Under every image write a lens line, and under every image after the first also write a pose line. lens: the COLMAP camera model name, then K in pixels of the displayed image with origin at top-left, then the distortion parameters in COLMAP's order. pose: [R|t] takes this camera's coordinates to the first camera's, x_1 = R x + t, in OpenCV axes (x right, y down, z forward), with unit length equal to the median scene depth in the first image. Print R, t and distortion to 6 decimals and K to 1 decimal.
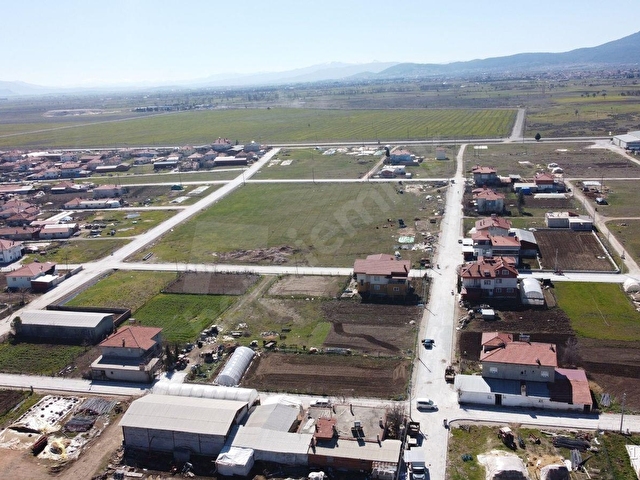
lens RADIAL K [[646.1, 0, 320.0], [0, 646.1, 240.0], [0, 0, 1]] dist [0.014862, -0.037788]
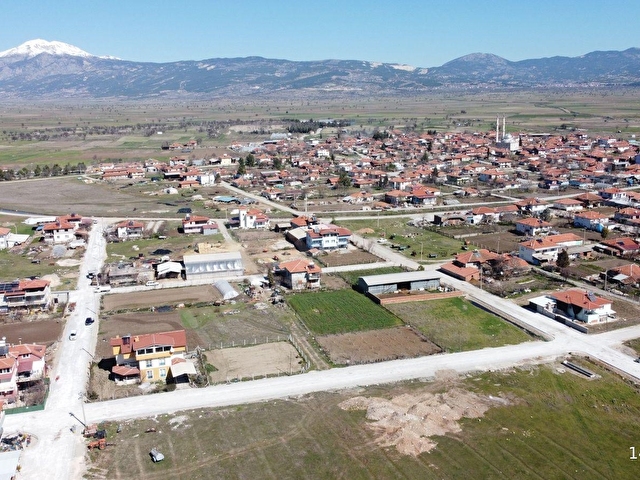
lens RADIAL K [[646.1, 0, 320.0], [0, 646.1, 240.0], [0, 0, 1]] dist [0.014862, -0.037788]
pose [[-0.873001, 0.166313, -0.458486, 0.247889], [-0.060898, 0.895534, 0.440805, -0.414947], [0.483902, 0.412744, -0.771674, 1.617868]]
